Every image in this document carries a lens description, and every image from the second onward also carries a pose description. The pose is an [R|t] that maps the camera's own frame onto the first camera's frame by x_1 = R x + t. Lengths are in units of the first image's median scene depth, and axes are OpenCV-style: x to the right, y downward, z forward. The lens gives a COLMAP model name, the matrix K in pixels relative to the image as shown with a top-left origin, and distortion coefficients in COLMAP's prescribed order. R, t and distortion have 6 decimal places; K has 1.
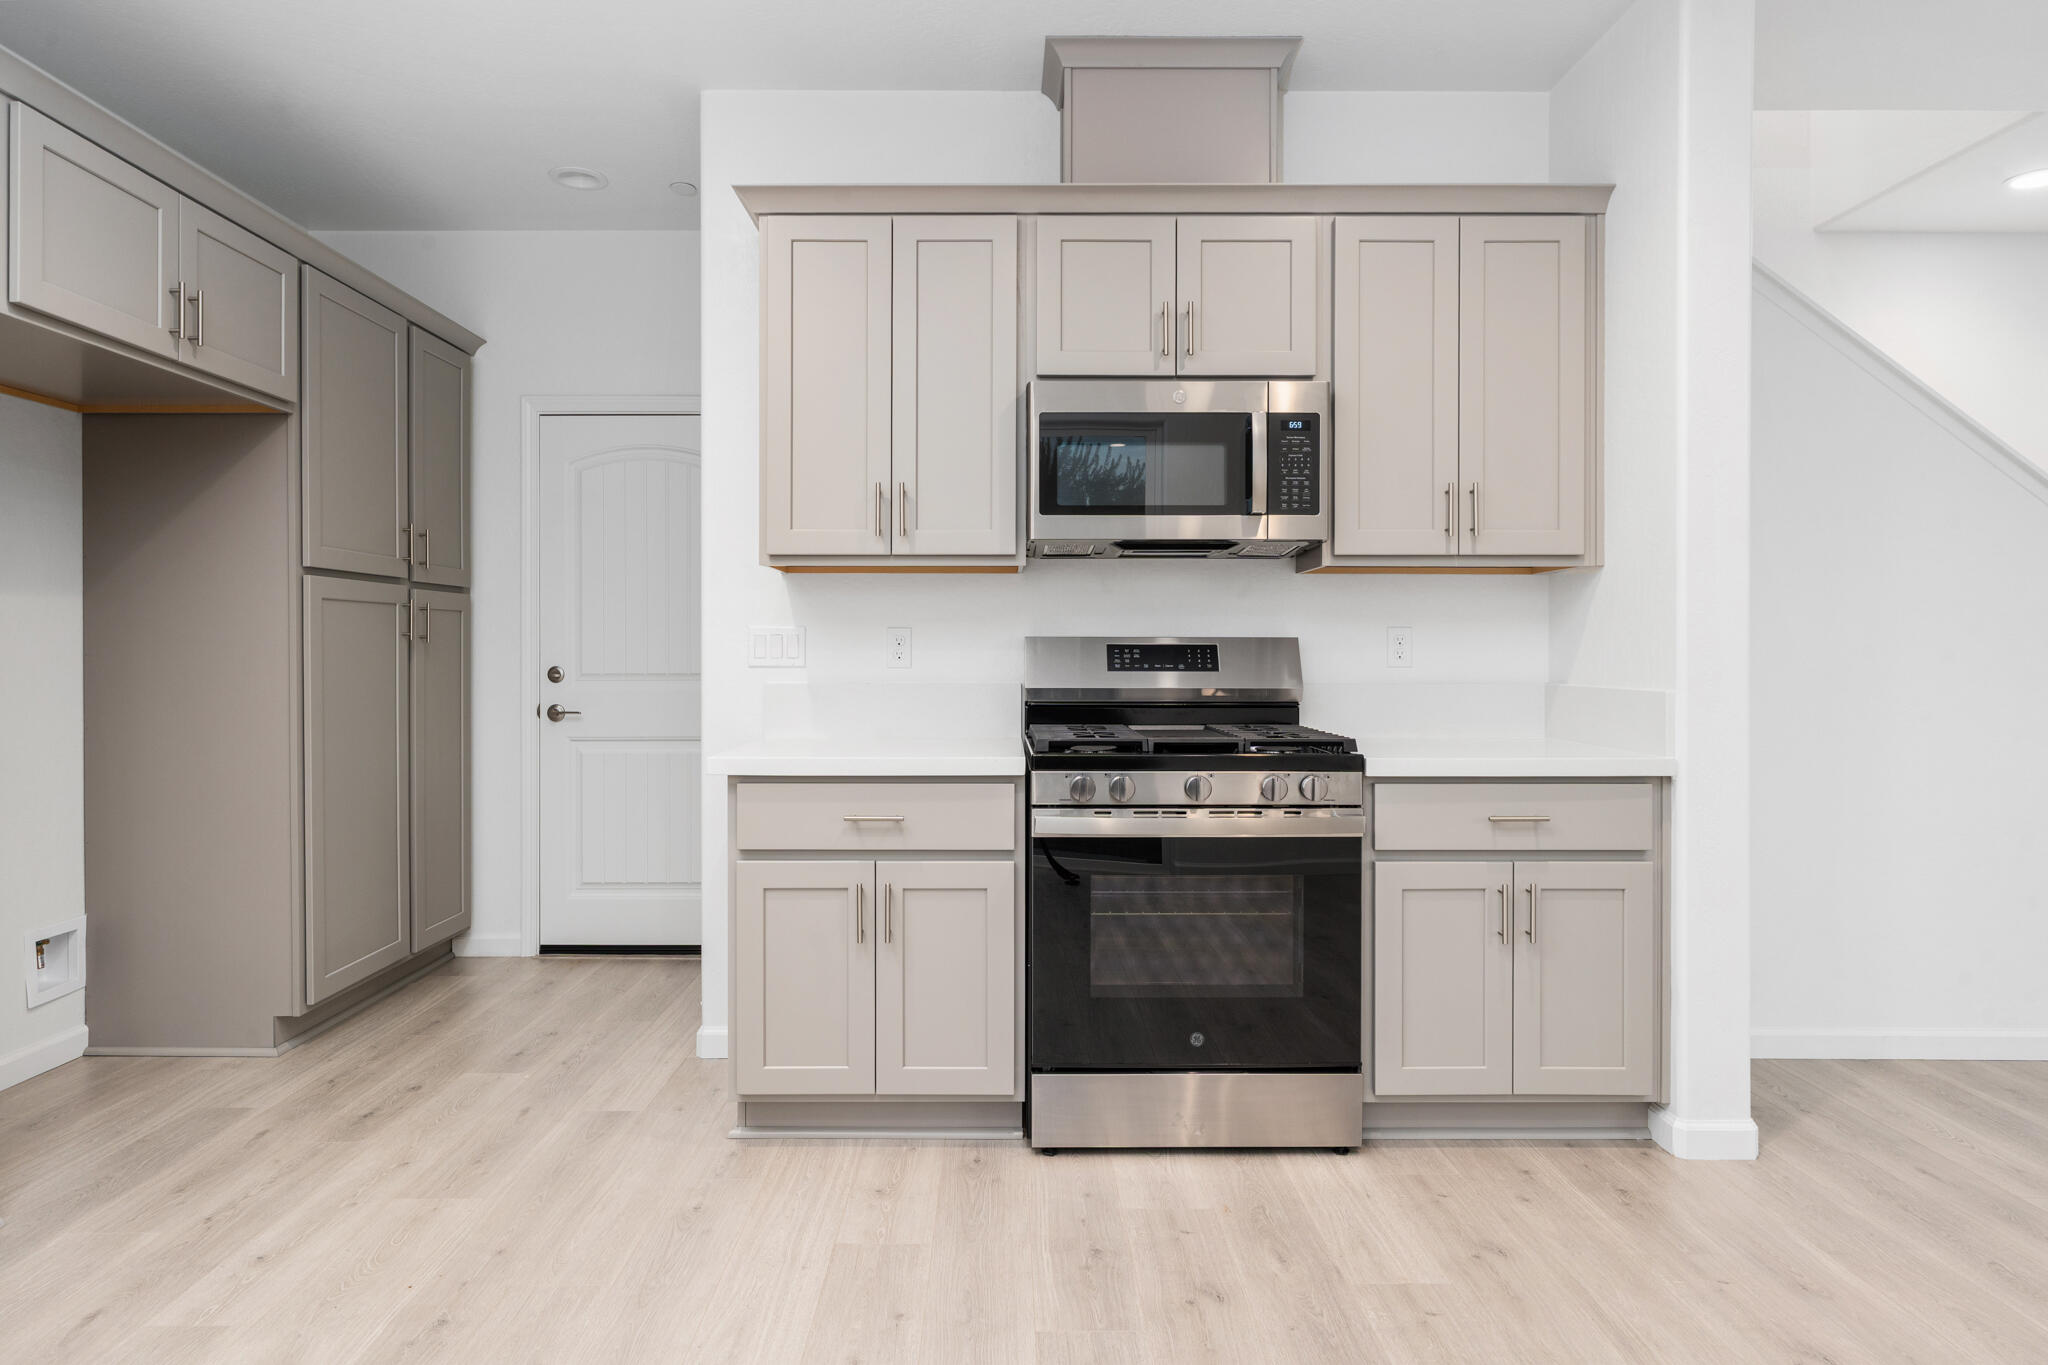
lens RADIAL K [[1178.4, 0, 998.7], [0, 1178.4, 655.1], [0, 0, 1]] dist [-0.000267, 0.001980]
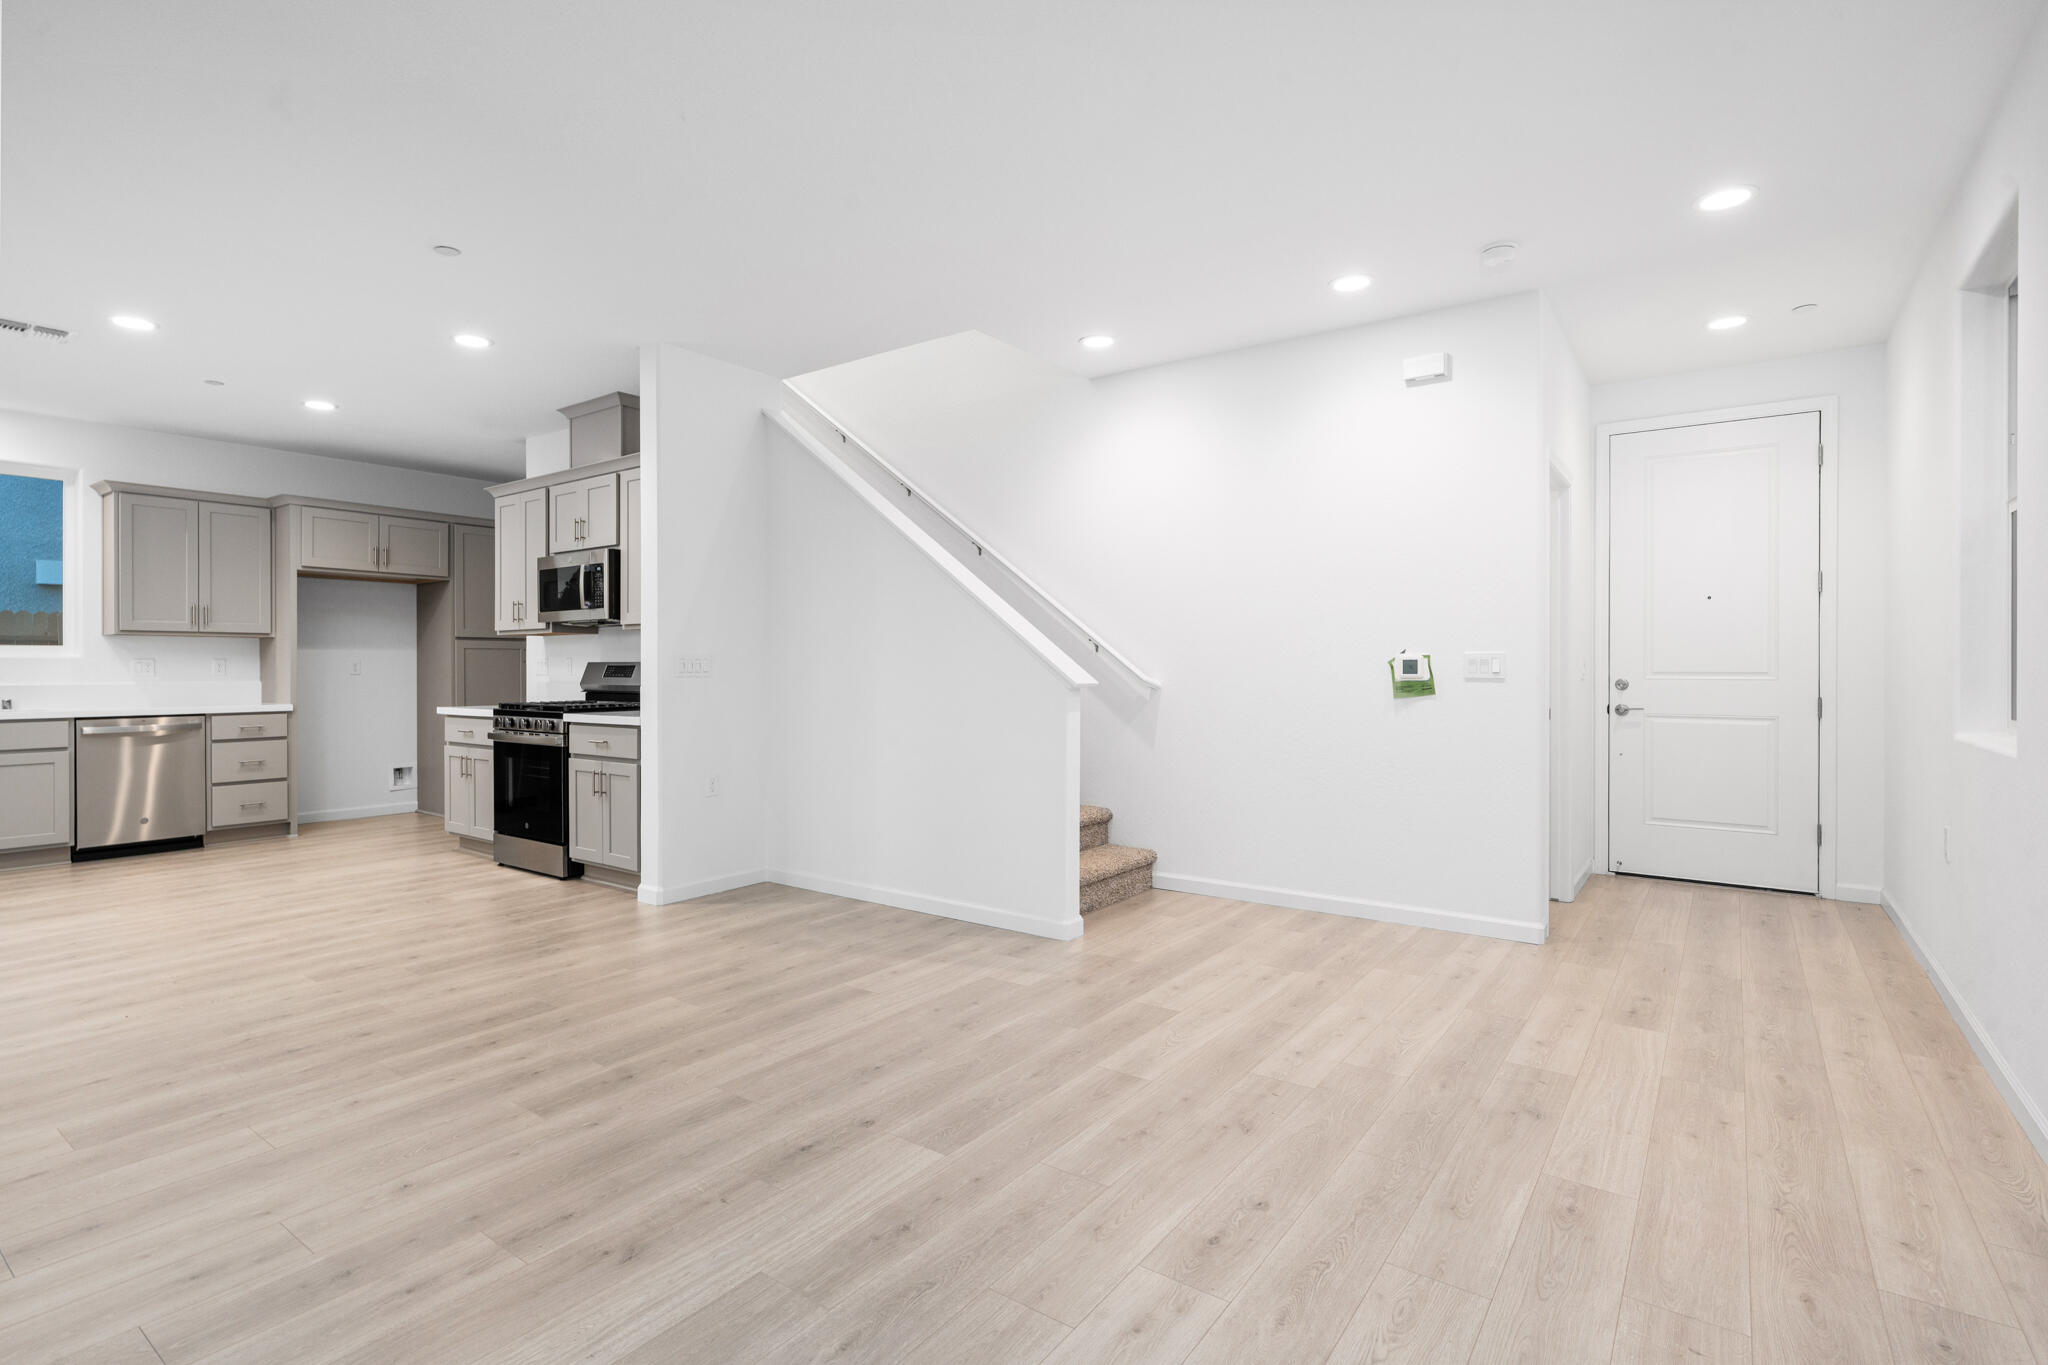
lens RADIAL K [[975.2, 0, 1016.7], [0, 975.2, 669.6], [0, 0, 1]] dist [-0.001760, 0.000224]
pose [[0.808048, -0.000222, -0.589116, 1.966848], [-0.000174, 1.000000, -0.000616, -0.000332], [0.589116, 0.000600, 0.808048, -0.042491]]
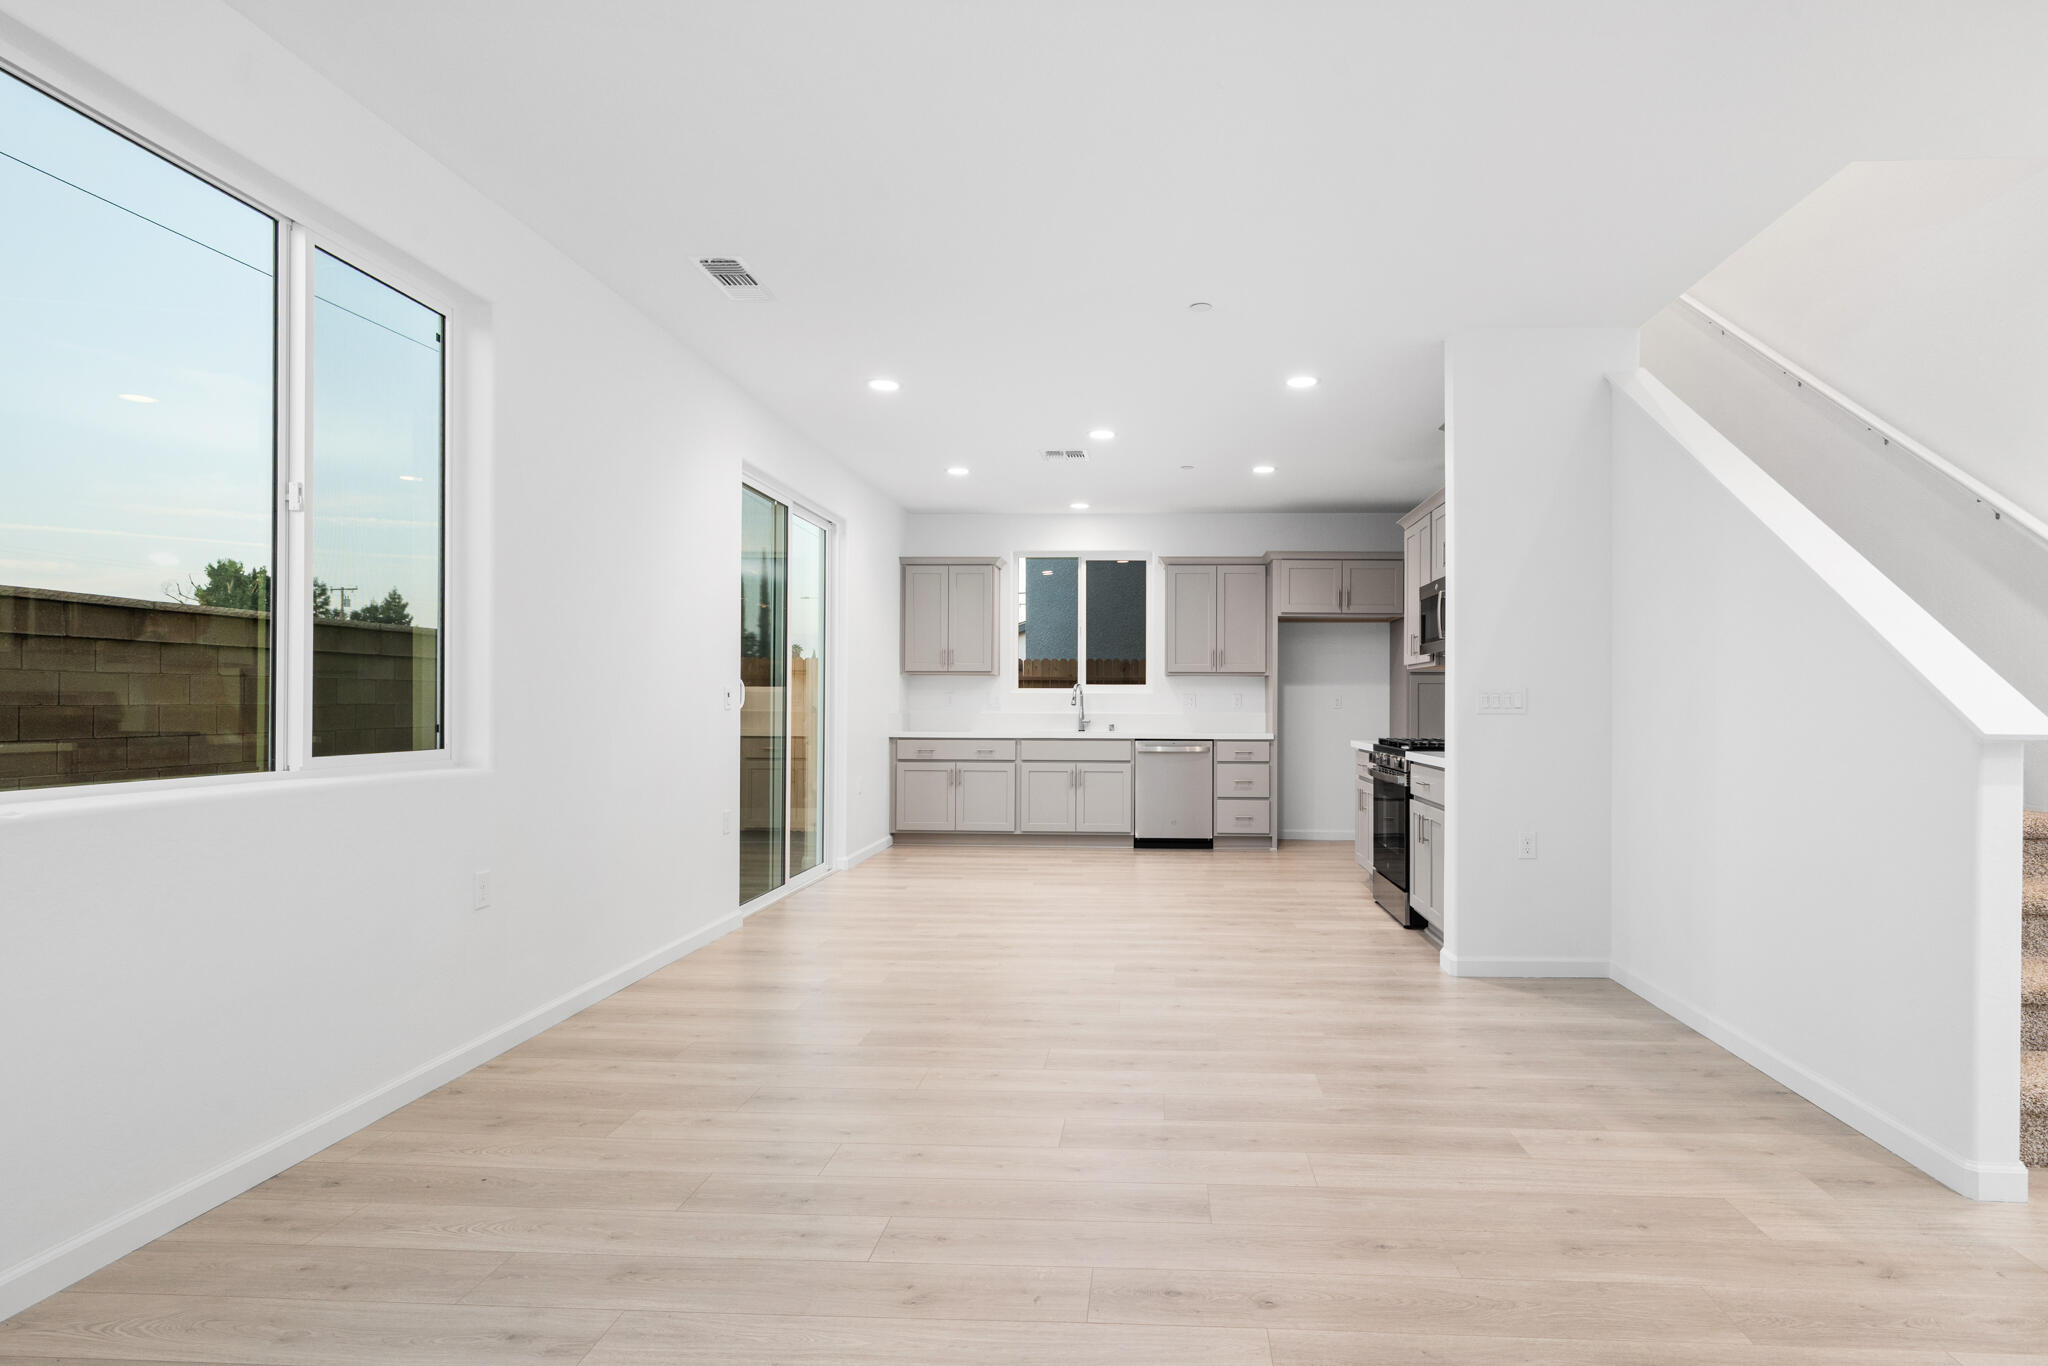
lens RADIAL K [[1036.4, 0, 1117.9], [0, 1036.4, 698.2], [0, 0, 1]] dist [-0.002586, 0.000416]
pose [[-0.037292, -0.003924, -0.999297, 2.046533], [-0.006713, 0.999971, -0.003677, -0.002051], [0.999282, 0.006571, -0.037318, 0.471543]]
